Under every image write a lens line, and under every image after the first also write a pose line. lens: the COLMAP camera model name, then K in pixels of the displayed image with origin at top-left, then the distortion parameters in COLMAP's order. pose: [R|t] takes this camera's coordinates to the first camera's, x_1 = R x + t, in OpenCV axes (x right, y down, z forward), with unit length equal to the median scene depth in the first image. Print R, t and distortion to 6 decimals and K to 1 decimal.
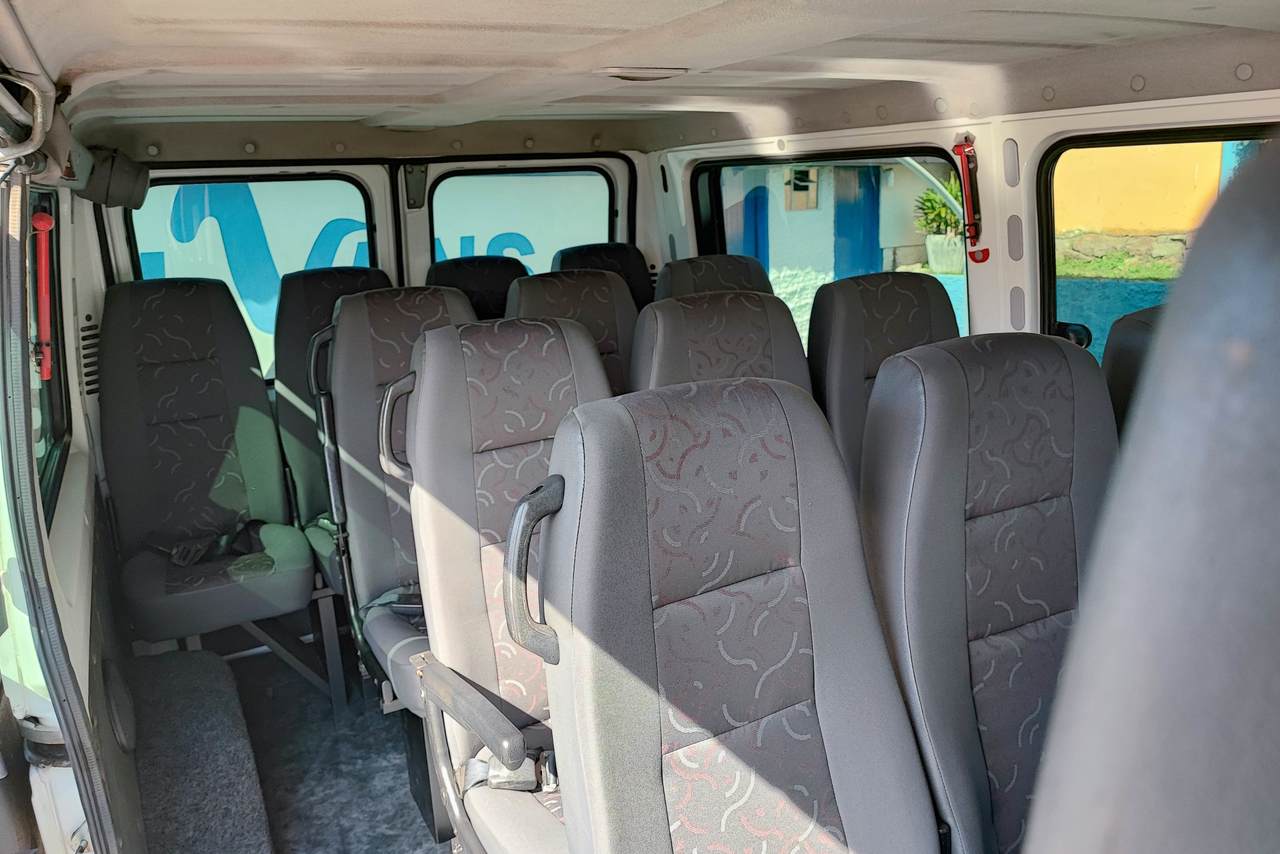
lens RADIAL K [[939.2, 0, 644.4], [0, 939.2, 428.7], [0, 0, 1]] dist [0.009174, -0.000726]
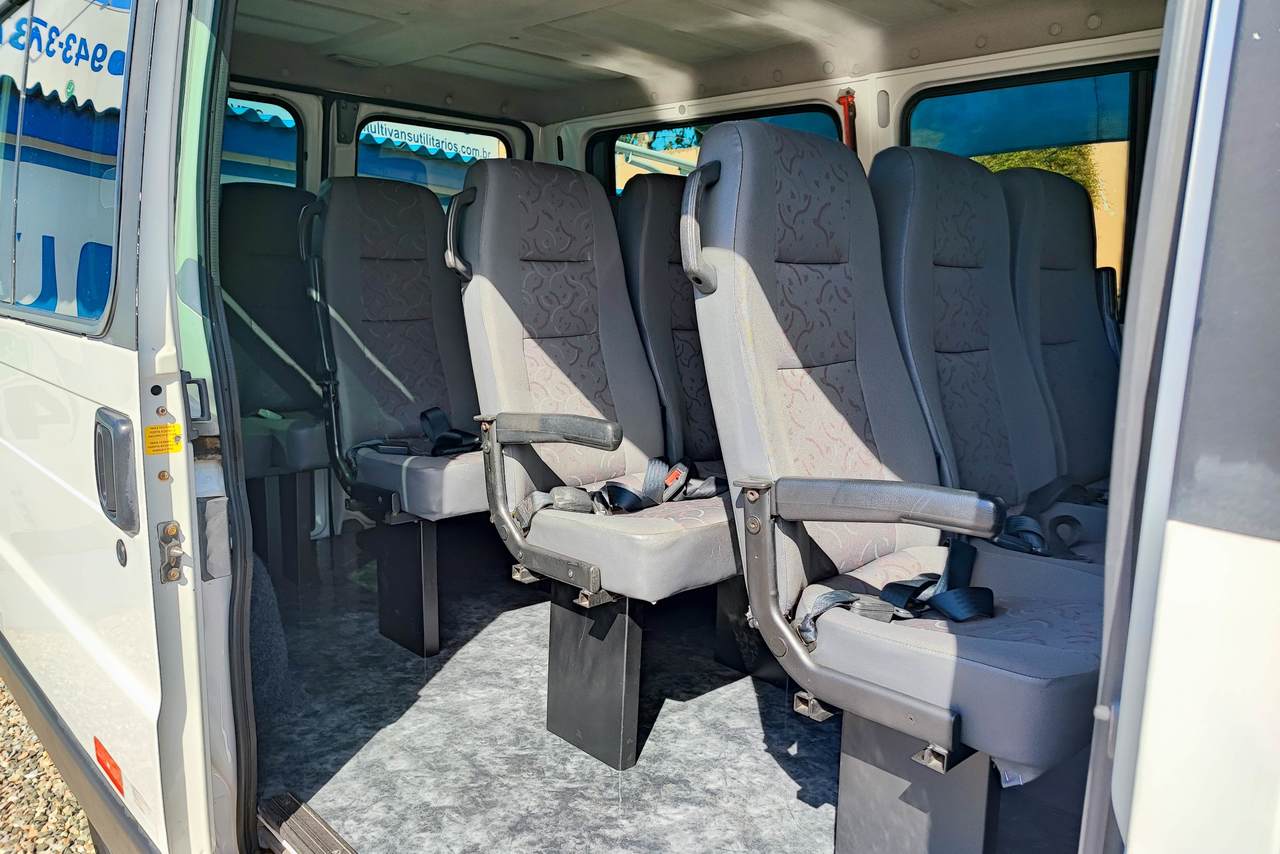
lens RADIAL K [[939.2, 0, 644.4], [0, 939.2, 428.7], [0, 0, 1]] dist [0.009174, -0.000726]
pose [[0.963600, 0.020964, 0.266526, -0.263751], [0.005434, 0.995179, -0.097924, 0.276762], [-0.267294, 0.095808, 0.958840, -0.138294]]
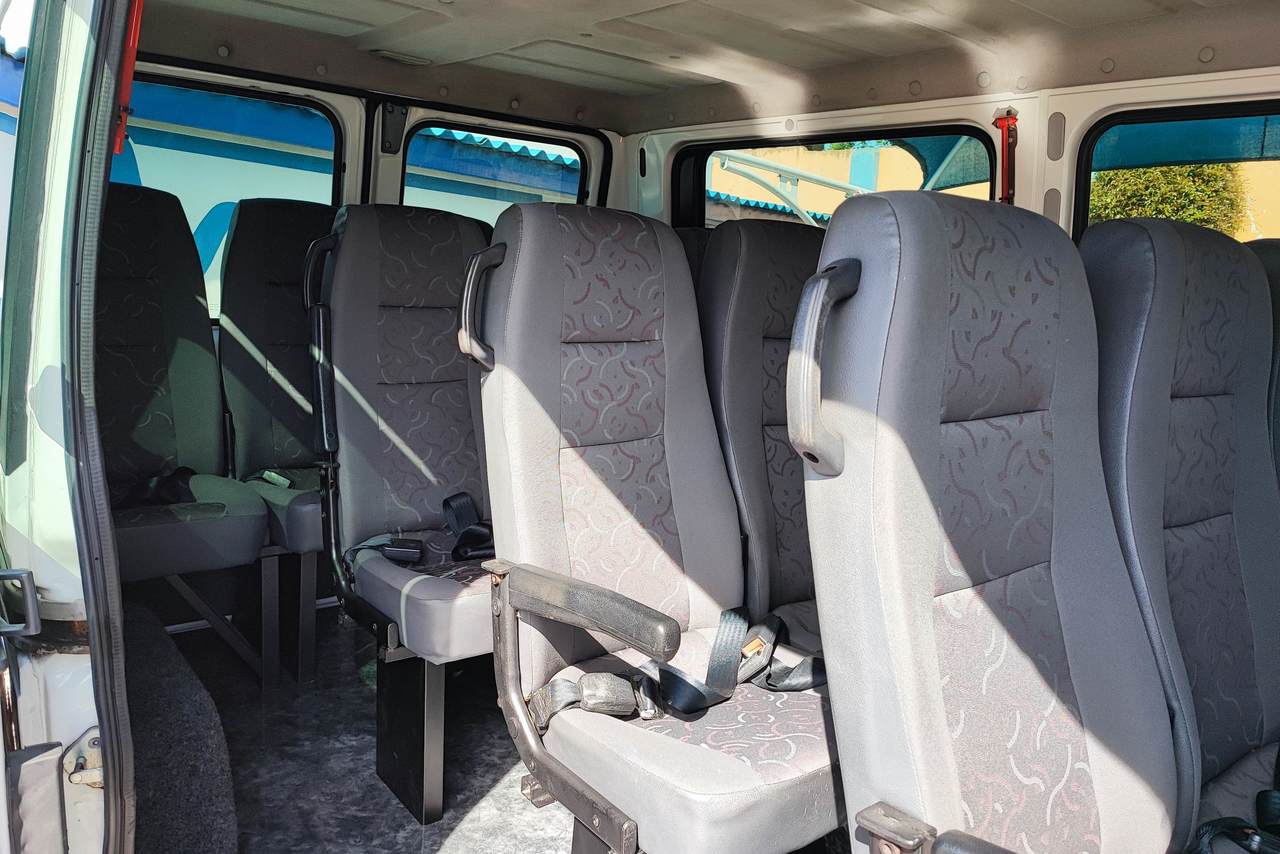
lens RADIAL K [[933.4, 0, 640.0], [0, 933.4, 427.0], [0, 0, 1]] dist [0.015264, 0.003122]
pose [[0.981531, 0.073531, 0.176610, -0.197798], [-0.059247, 0.994632, -0.084838, 0.135590], [-0.181900, 0.072808, 0.980618, 0.093989]]
